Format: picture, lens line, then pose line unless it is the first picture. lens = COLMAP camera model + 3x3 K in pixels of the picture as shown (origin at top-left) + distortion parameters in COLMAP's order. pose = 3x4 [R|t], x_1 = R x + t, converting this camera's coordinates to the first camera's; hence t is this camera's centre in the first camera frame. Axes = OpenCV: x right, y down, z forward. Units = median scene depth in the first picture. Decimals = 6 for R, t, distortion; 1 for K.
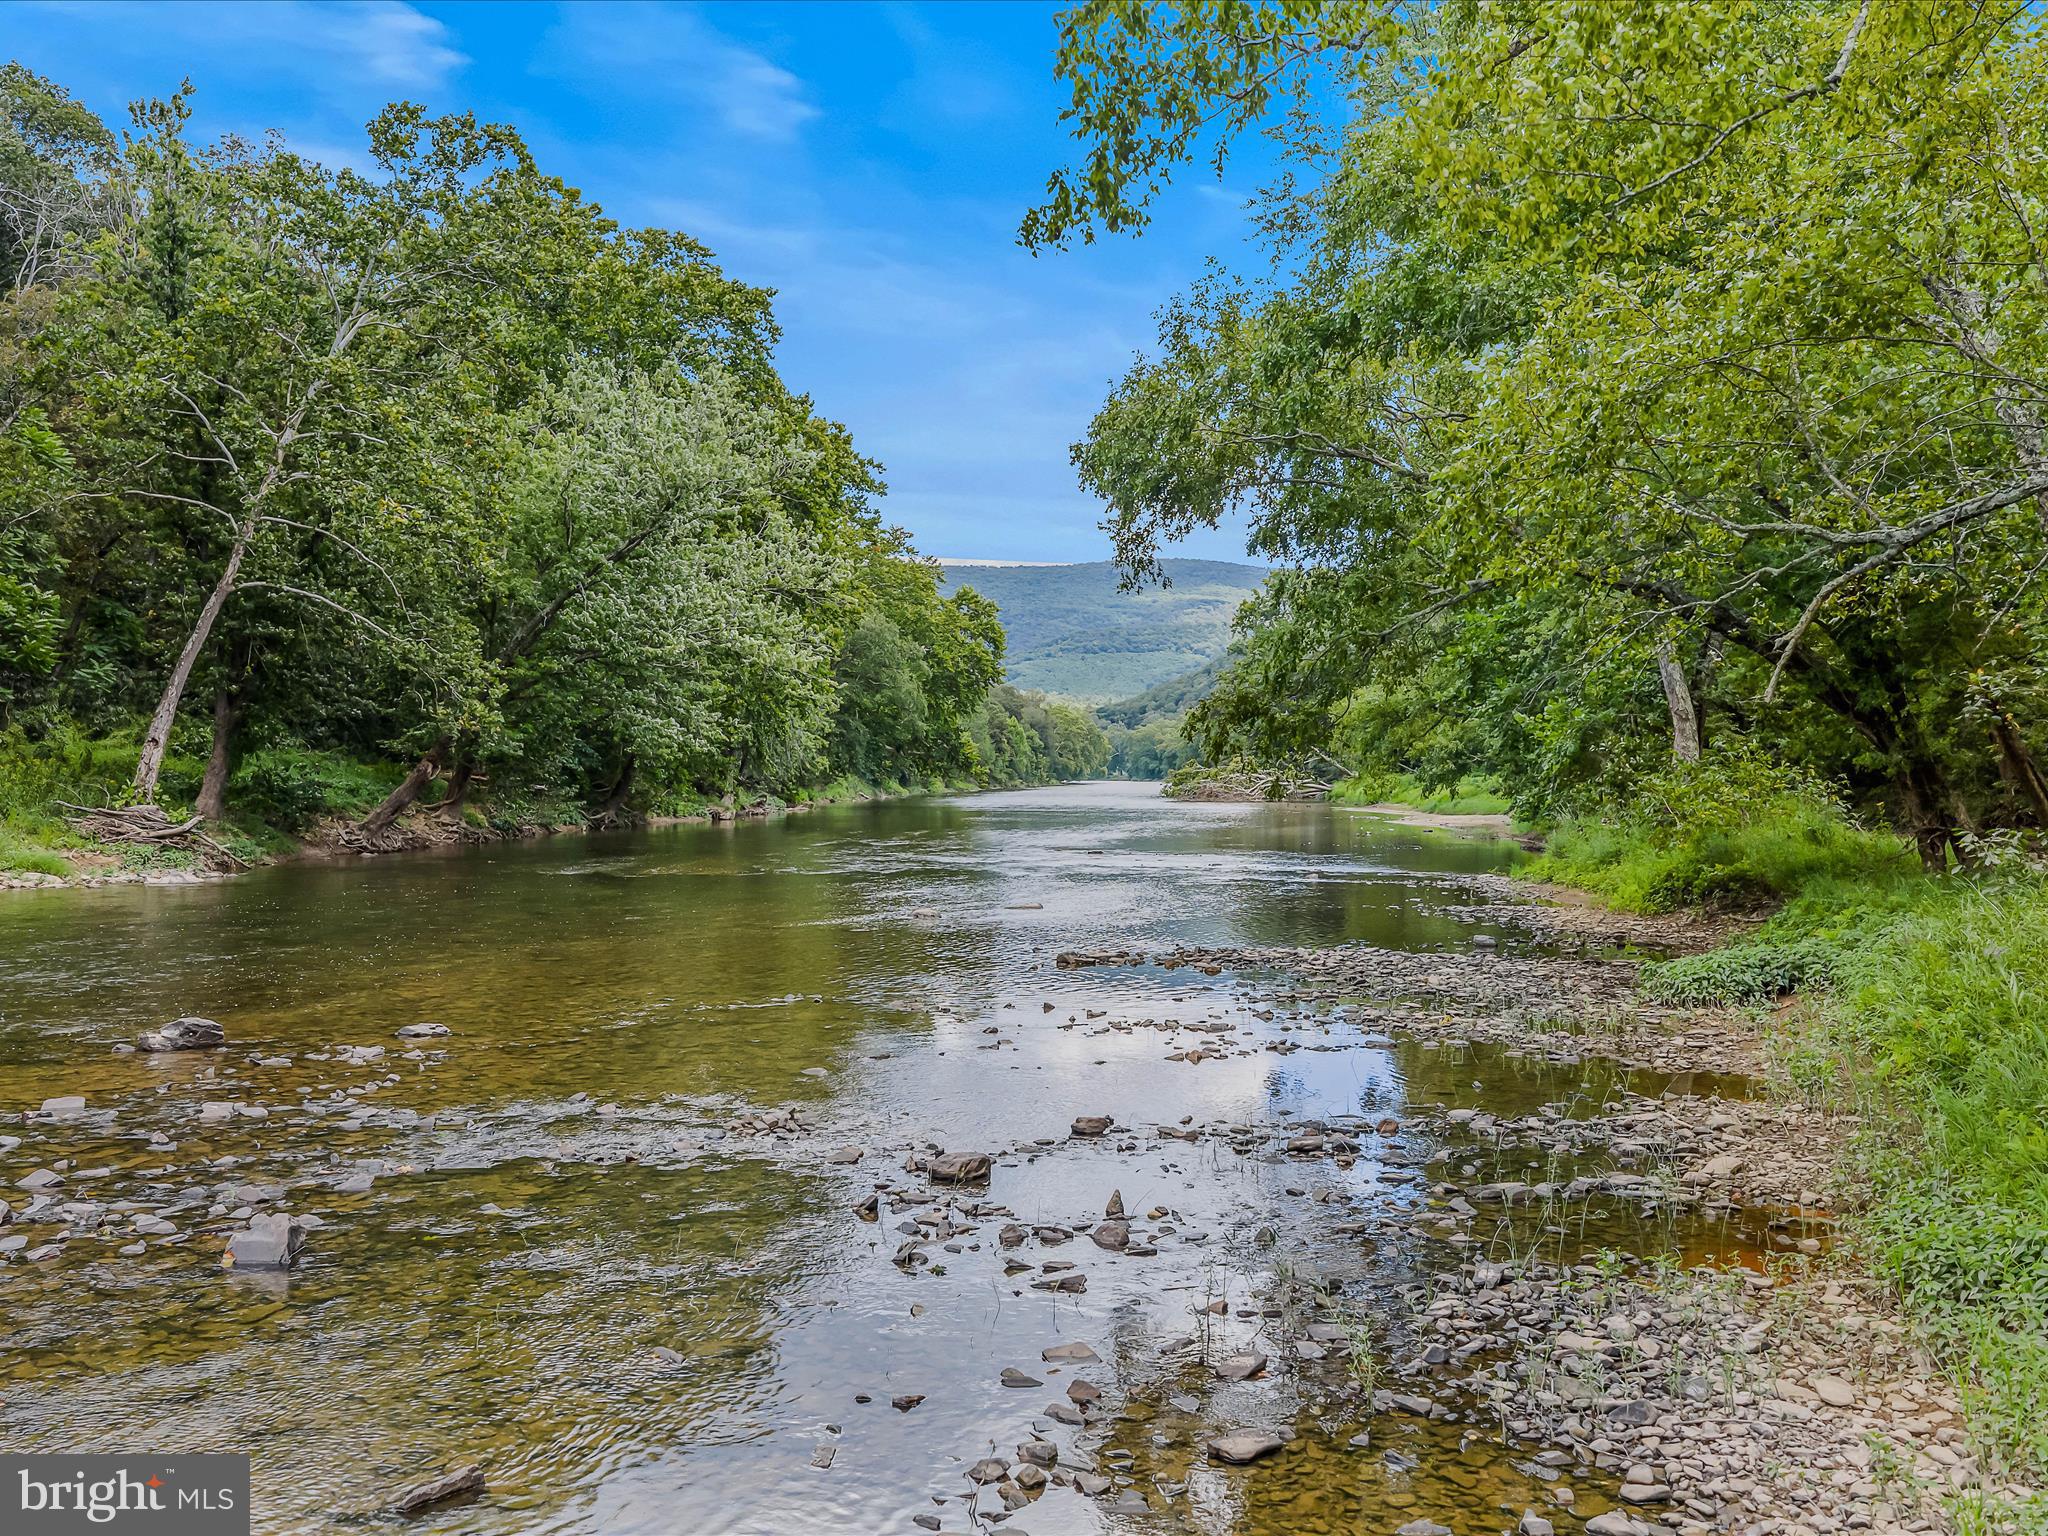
lens RADIAL K [[1937.6, 0, 1024.0], [0, 1937.6, 768.0], [0, 0, 1]] dist [0.034595, -0.071438]
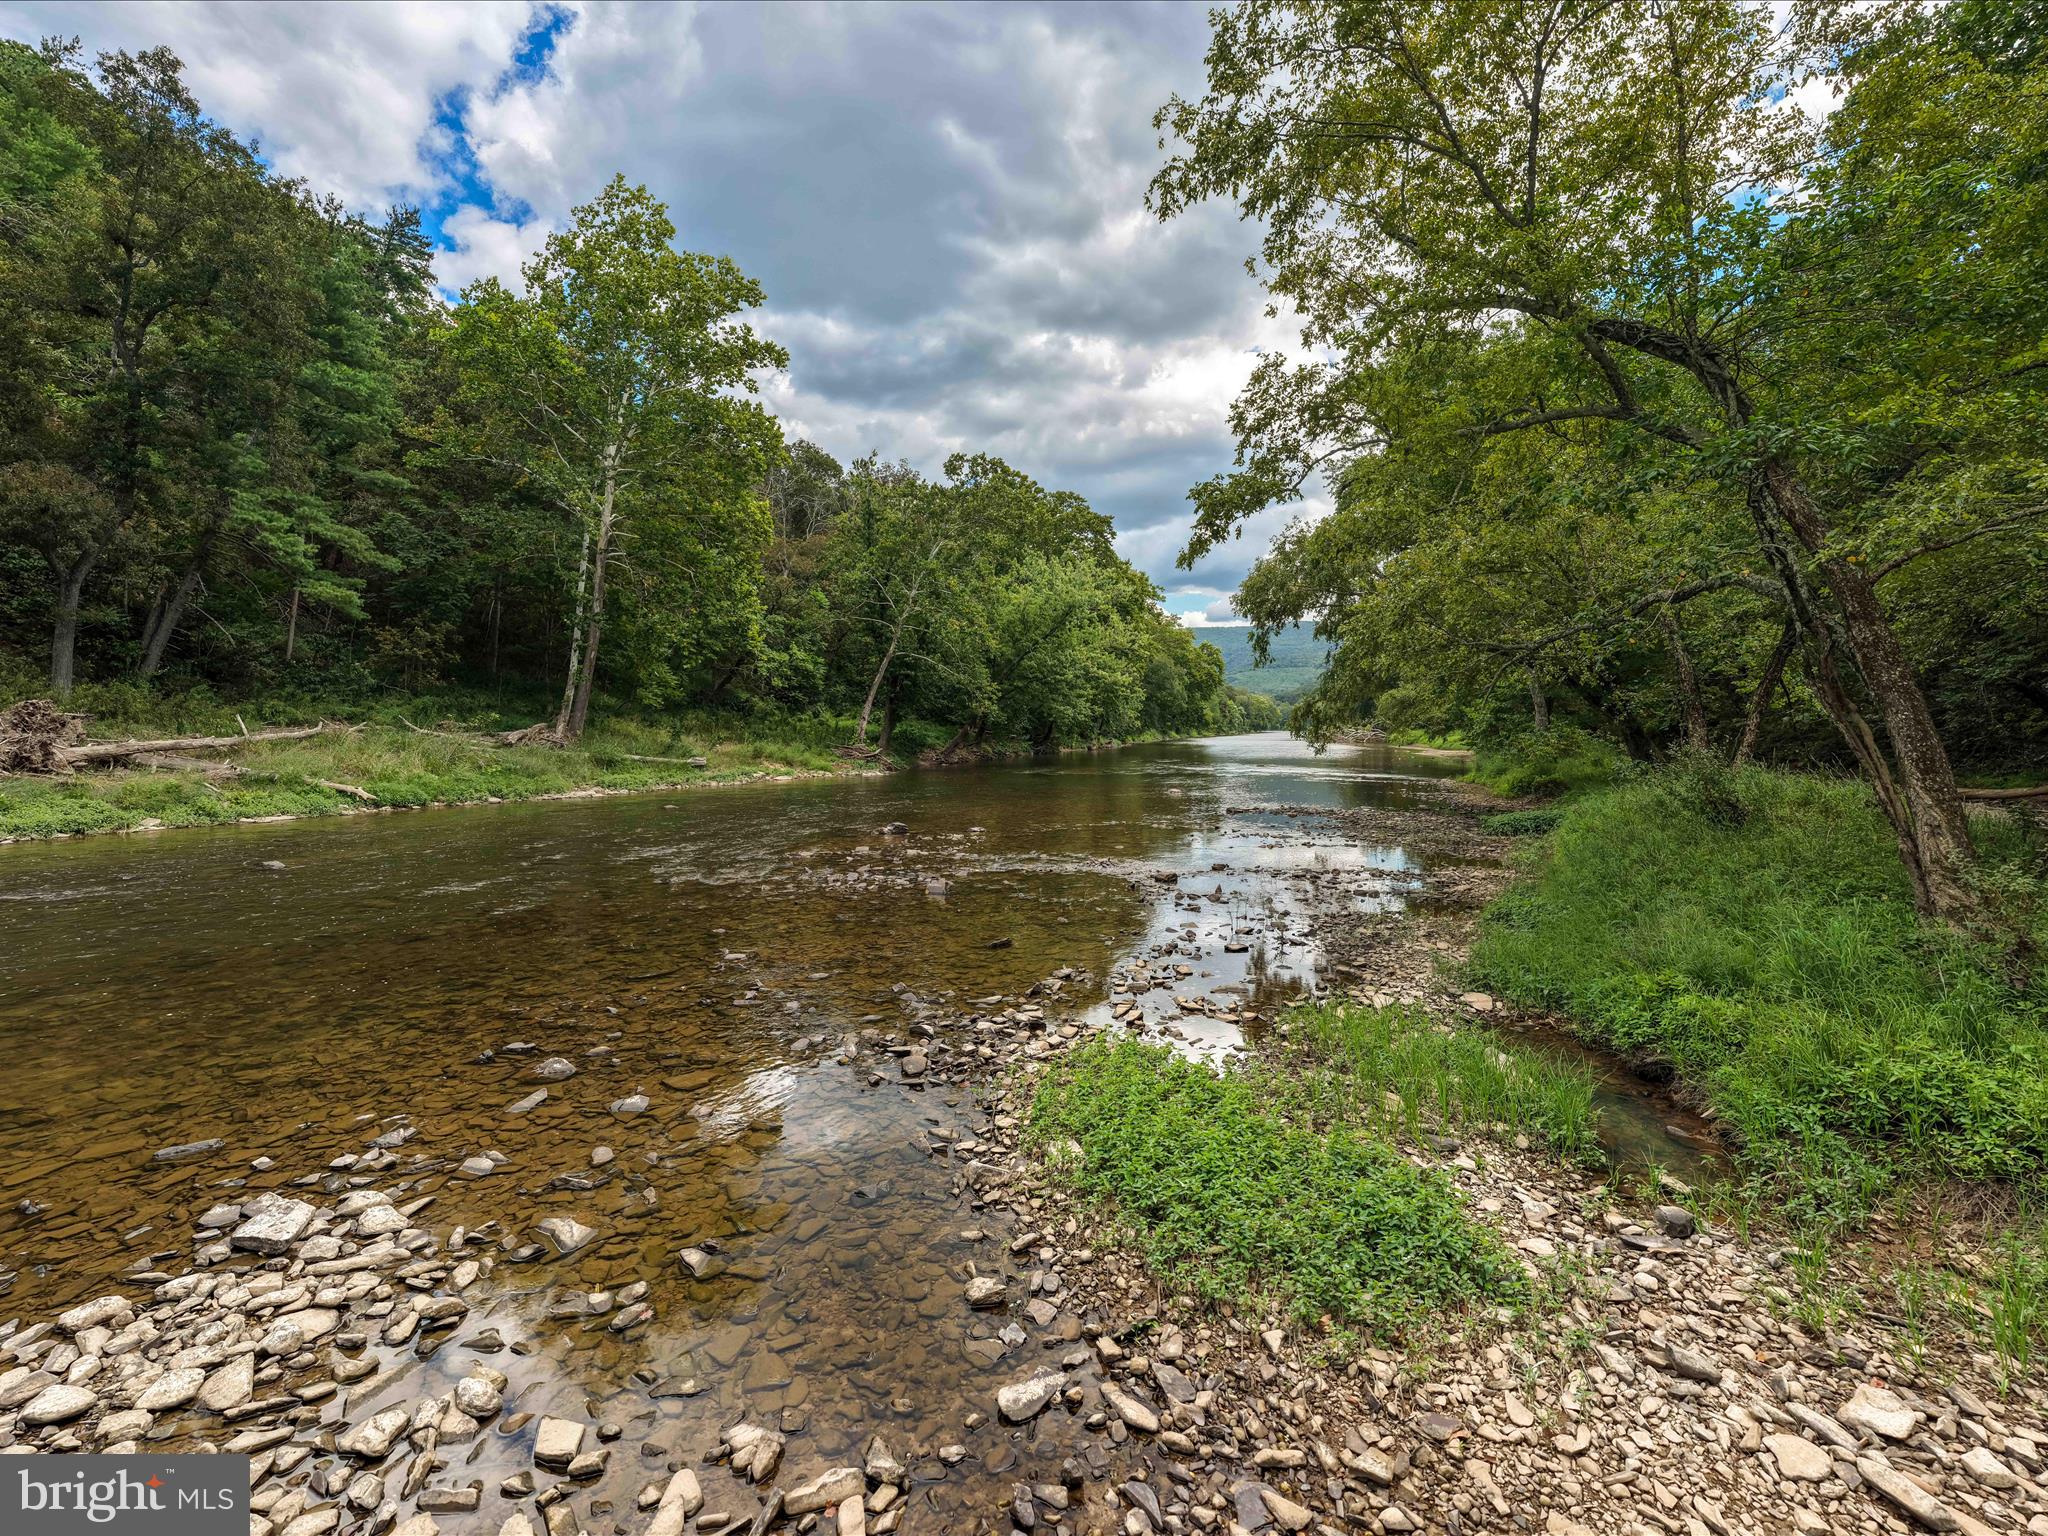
lens RADIAL K [[1937.6, 0, 1024.0], [0, 1937.6, 768.0], [0, 0, 1]] dist [0.034595, -0.071438]
pose [[0.976821, 0.005470, -0.213989, 0.265922], [0.003905, 0.999052, 0.043367, -0.053855], [0.214024, -0.043197, 0.975873, -1.291590]]
